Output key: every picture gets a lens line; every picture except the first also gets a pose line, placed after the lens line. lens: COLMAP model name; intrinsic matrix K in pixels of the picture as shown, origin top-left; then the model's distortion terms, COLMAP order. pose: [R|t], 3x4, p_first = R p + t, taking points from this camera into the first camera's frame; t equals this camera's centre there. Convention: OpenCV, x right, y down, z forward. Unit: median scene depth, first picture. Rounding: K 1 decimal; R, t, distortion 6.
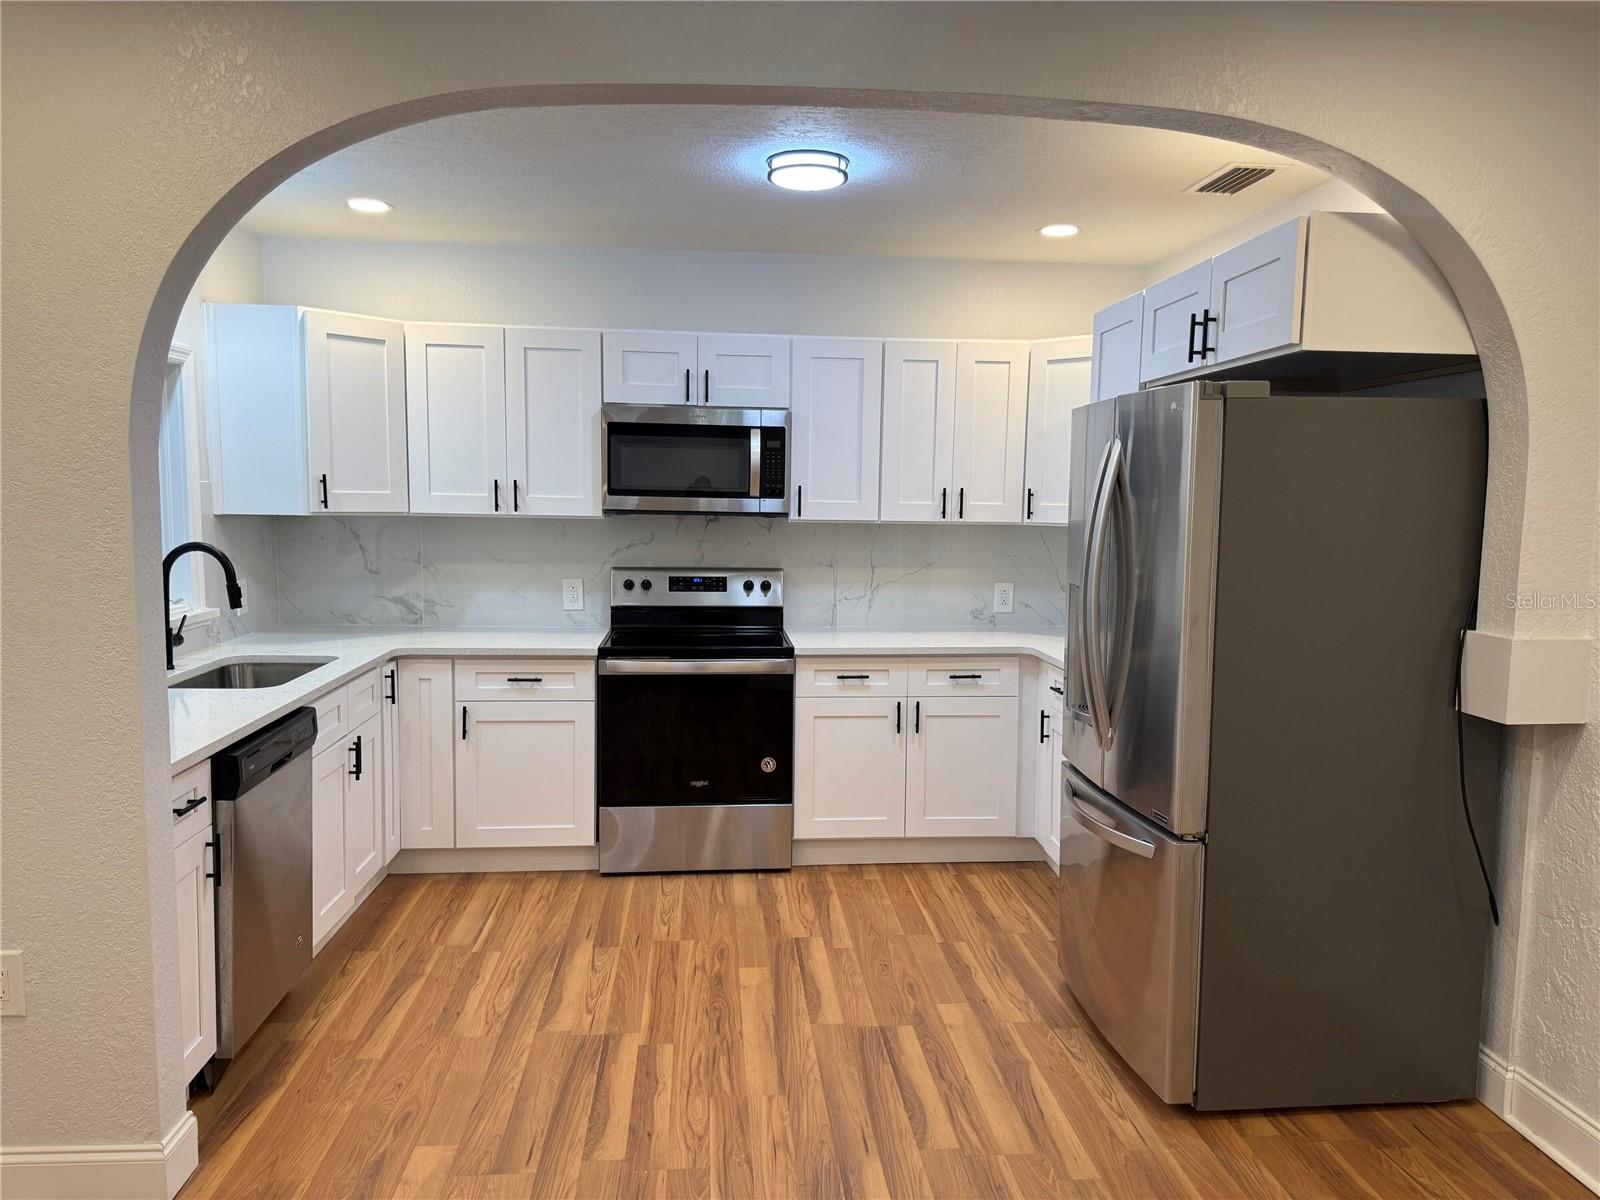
lens RADIAL K [[1120.0, 0, 802.9], [0, 1120.0, 606.8], [0, 0, 1]] dist [0.128722, -0.158086]
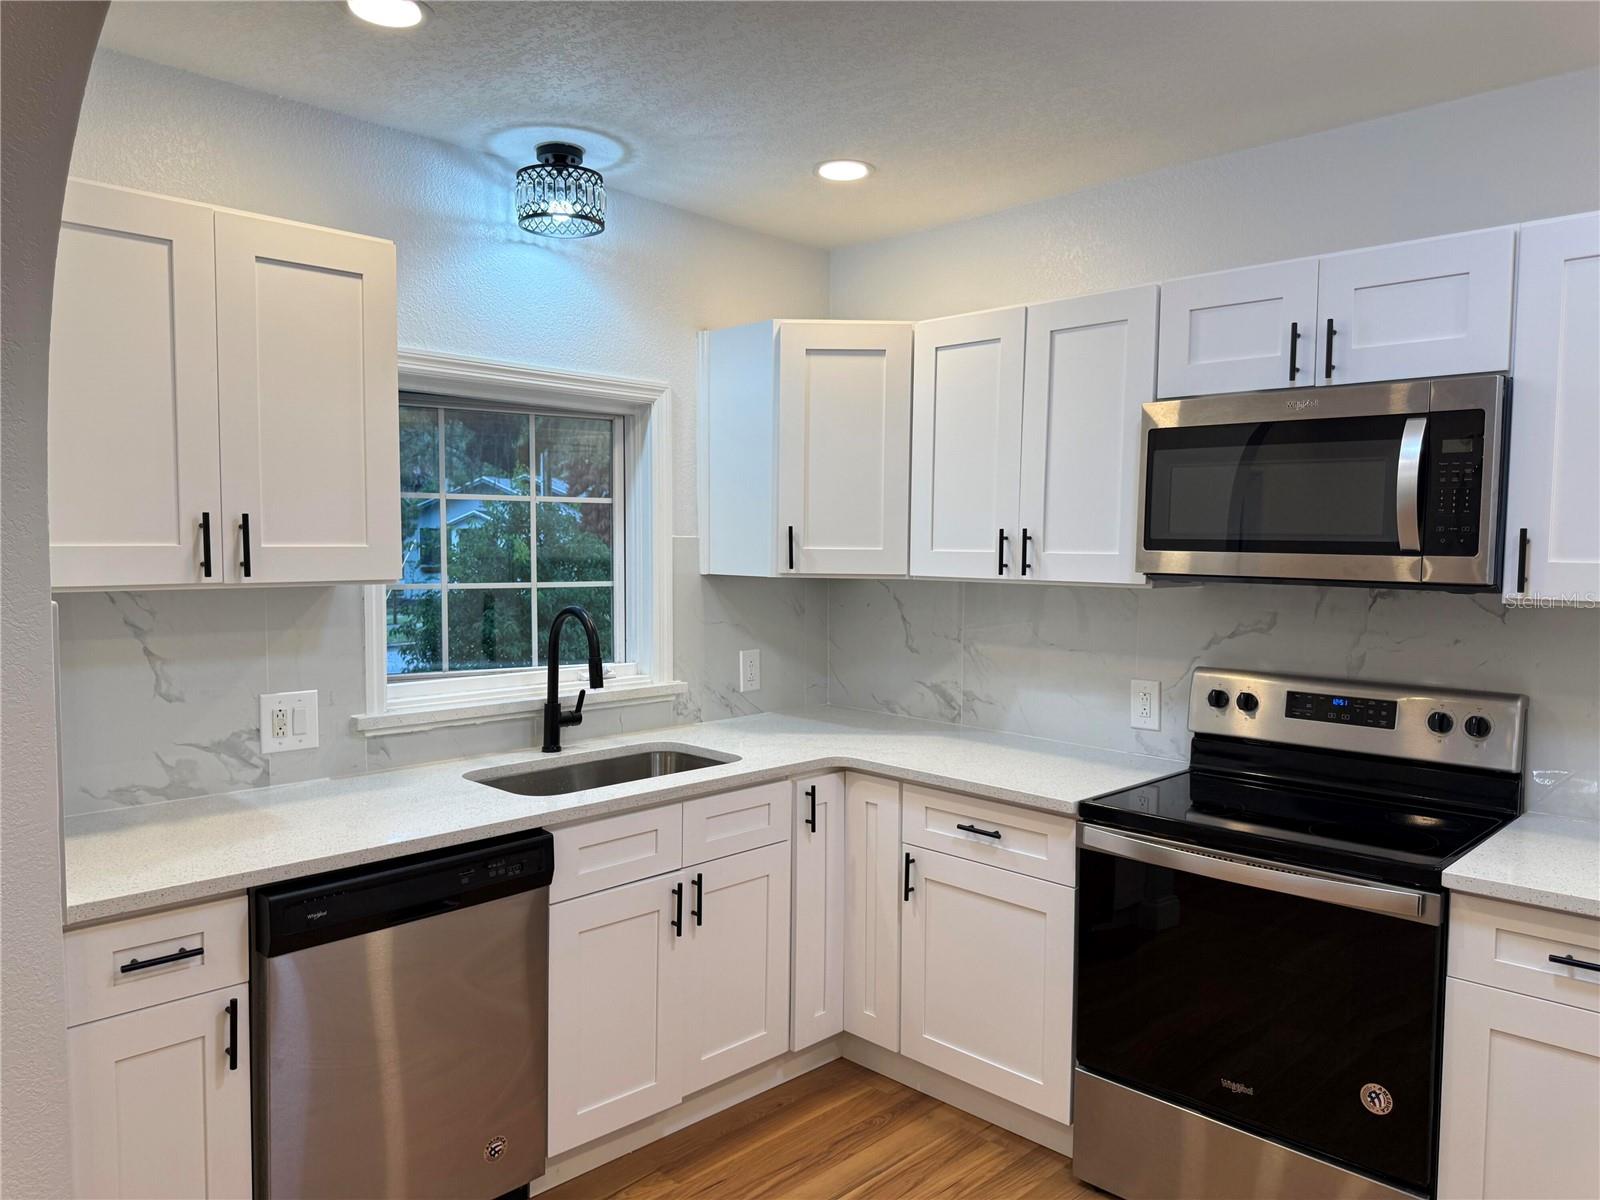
lens RADIAL K [[1119.7, 0, 812.5], [0, 1119.7, 614.0], [0, 0, 1]] dist [0.119678, -0.186522]
pose [[0.655443, 0.041980, -0.754077, 0.175023], [-0.076979, 0.996967, -0.011408, -0.045194], [0.751311, 0.065525, 0.656687, 0.479595]]
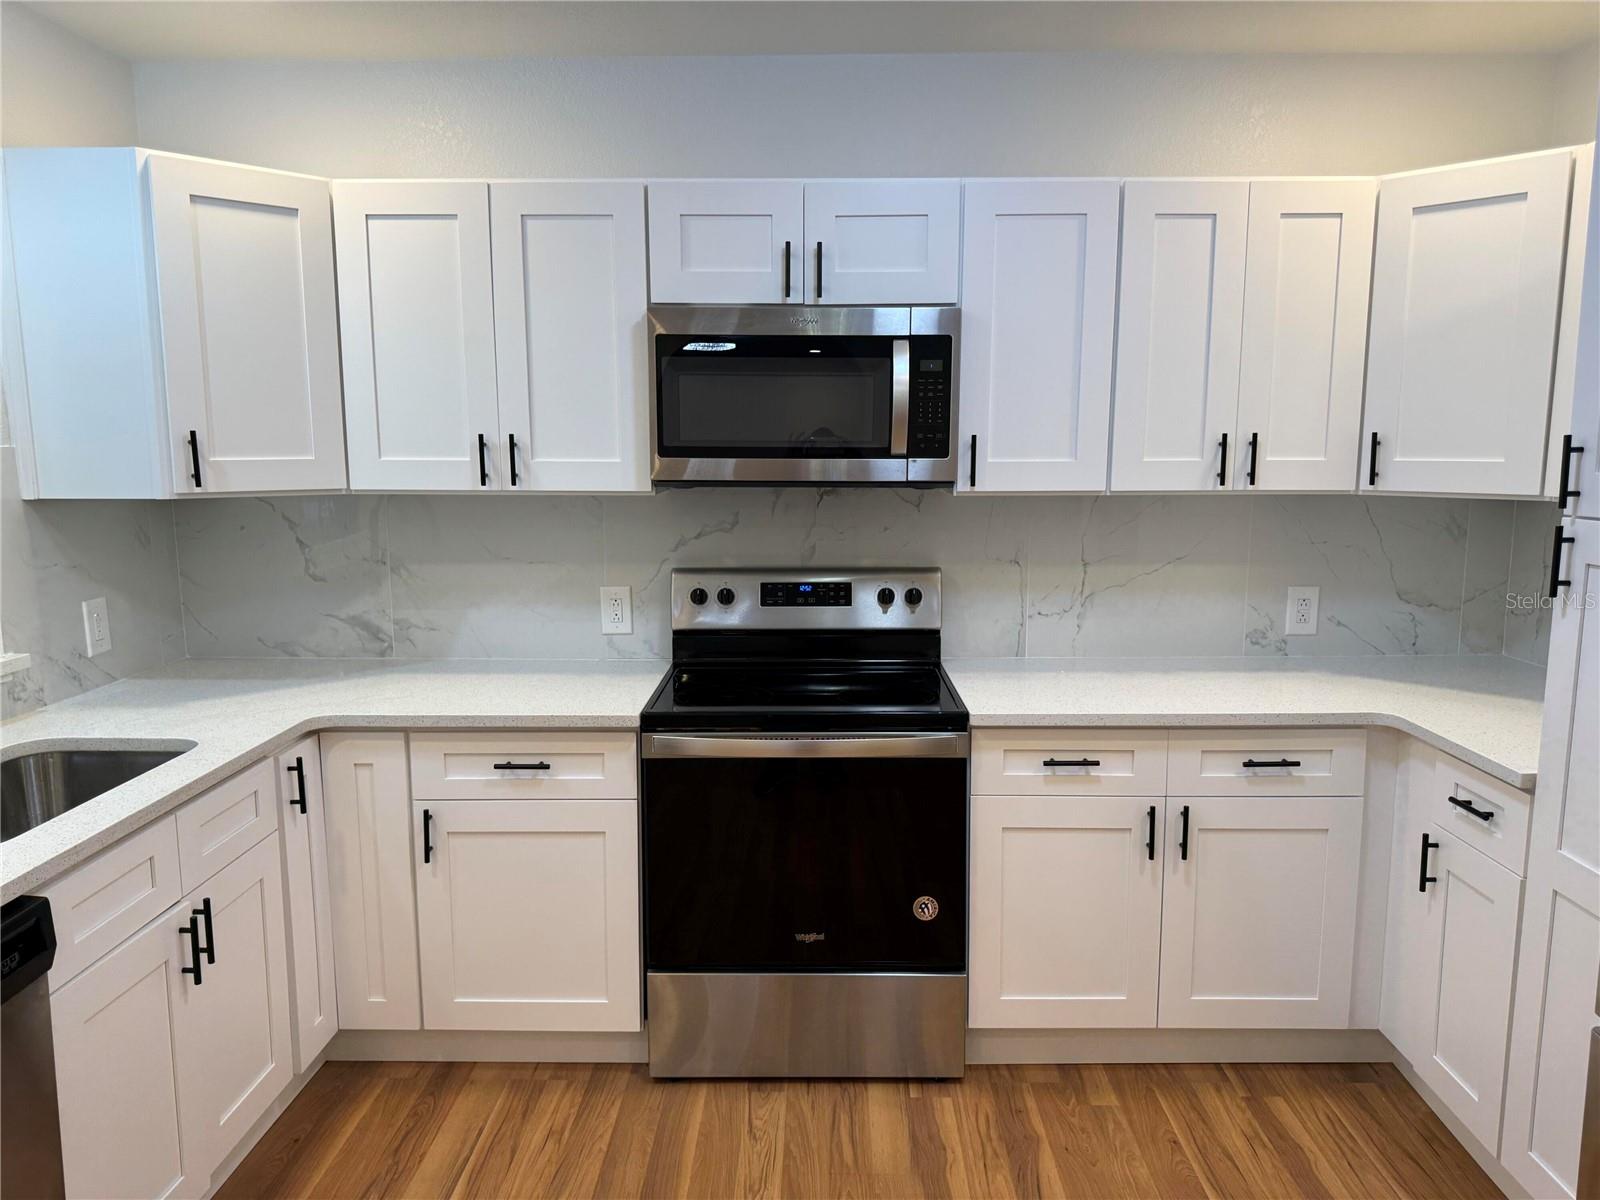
lens RADIAL K [[1116.9, 0, 802.7], [0, 1116.9, 609.5], [0, 0, 1]] dist [0.129947, -0.224933]
pose [[0.994875, -0.001558, -0.101105, -0.034997], [0.006111, 0.998980, 0.044740, -0.044387], [0.100933, -0.045128, 0.993869, 0.410483]]
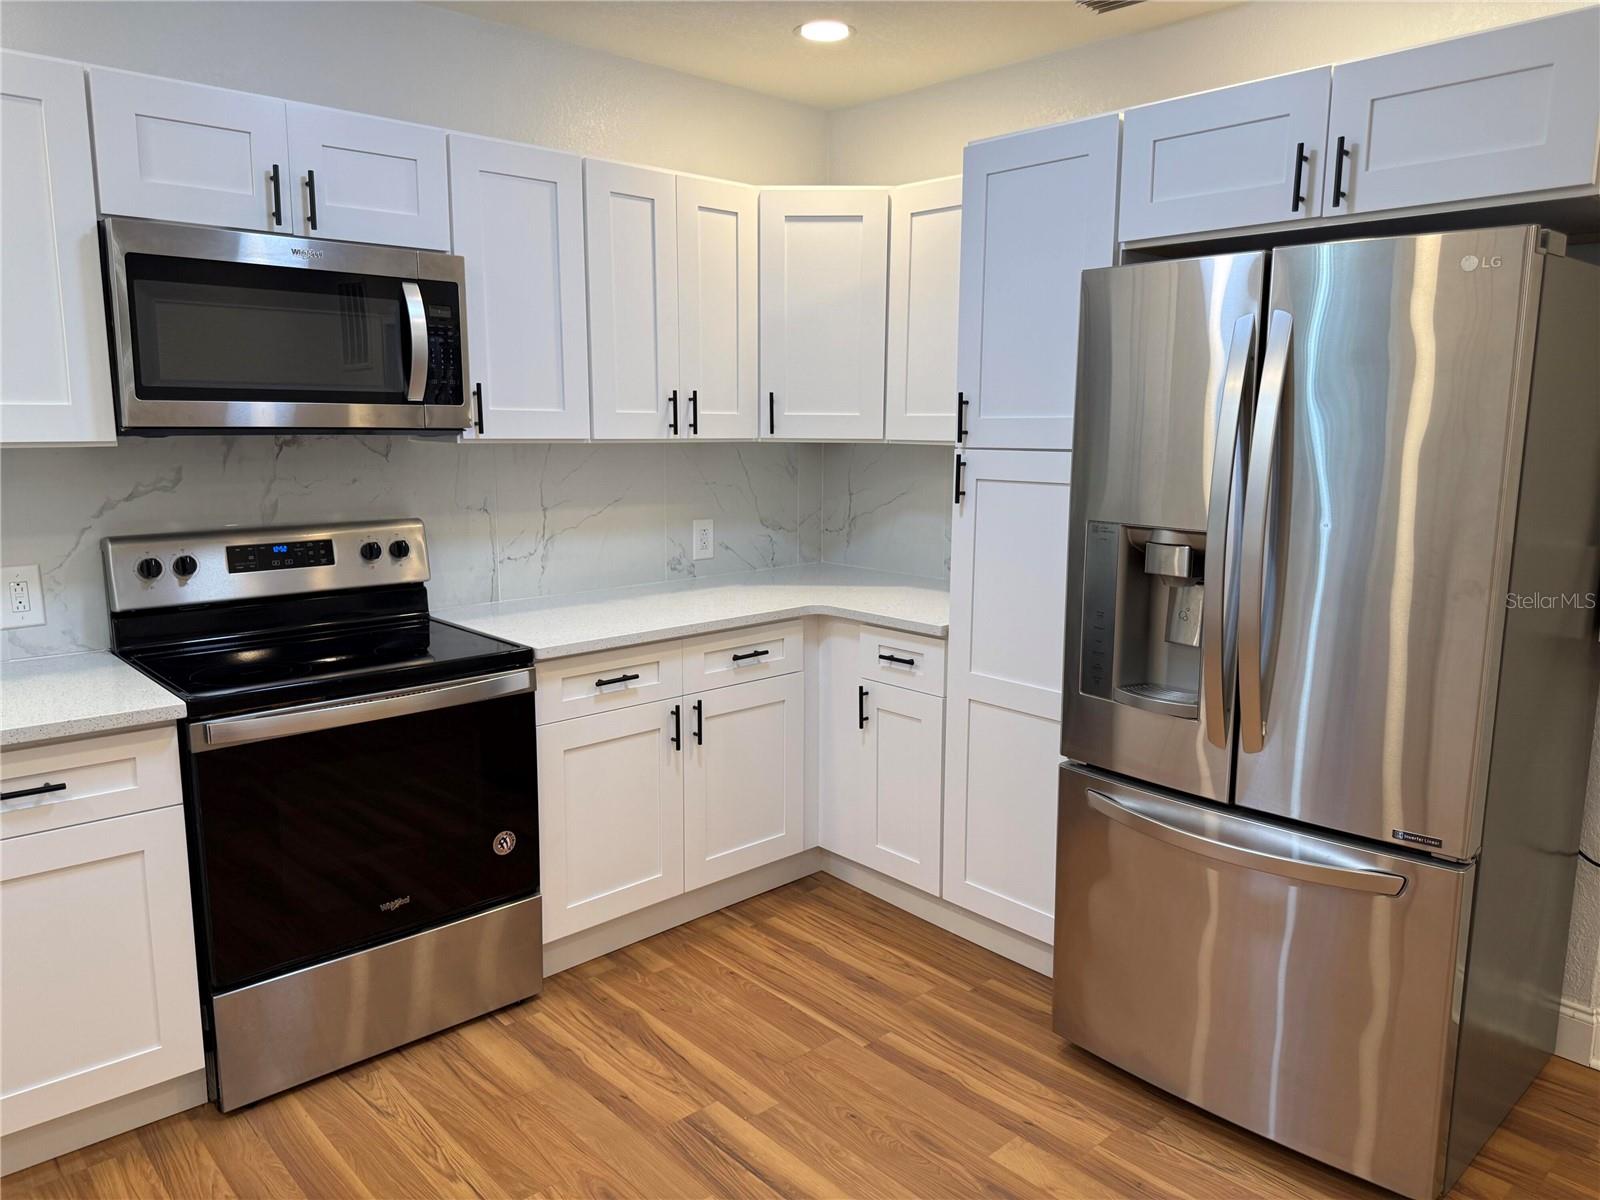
lens RADIAL K [[1129.5, 0, 804.9], [0, 1129.5, 602.1], [0, 0, 1]] dist [0.135636, -0.235590]
pose [[0.789944, -0.108926, 0.603426, -0.265672], [0.066057, 0.993485, 0.092861, -0.037304], [-0.609610, -0.033495, 0.791993, 0.411682]]
